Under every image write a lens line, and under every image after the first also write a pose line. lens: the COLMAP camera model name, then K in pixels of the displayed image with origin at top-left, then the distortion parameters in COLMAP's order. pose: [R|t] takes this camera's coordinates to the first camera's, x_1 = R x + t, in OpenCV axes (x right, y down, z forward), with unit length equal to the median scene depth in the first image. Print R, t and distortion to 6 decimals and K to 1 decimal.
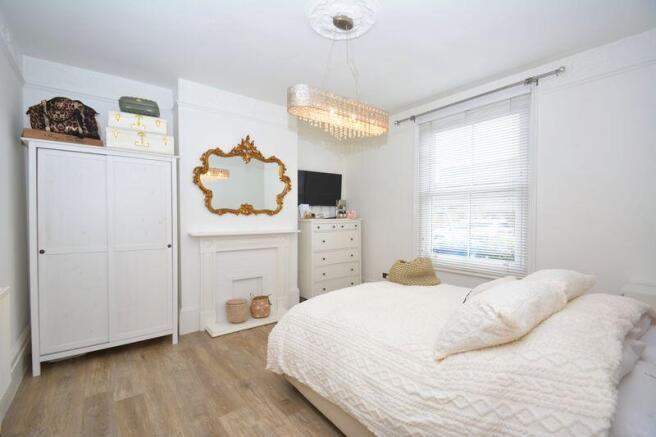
lens RADIAL K [[289.7, 0, 325.8], [0, 289.7, 219.5], [0, 0, 1]] dist [-0.003087, -0.000566]
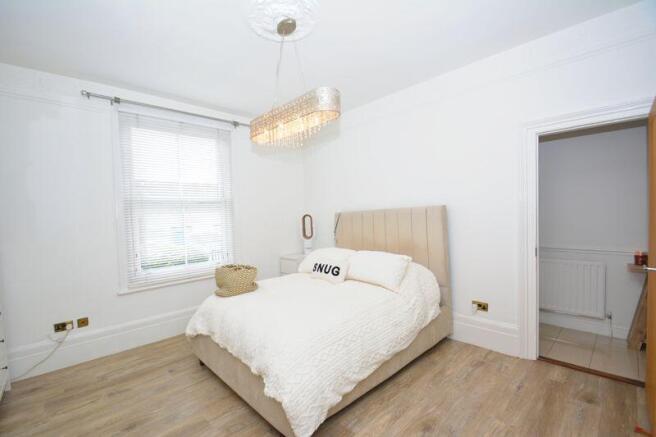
lens RADIAL K [[289.7, 0, 325.8], [0, 289.7, 219.5], [0, 0, 1]] dist [-0.003087, -0.000566]
pose [[-0.086252, 0.005163, 0.996260, -0.575774], [0.058528, 0.998286, -0.000107, -0.001506], [-0.994553, 0.058300, -0.086407, 0.596153]]
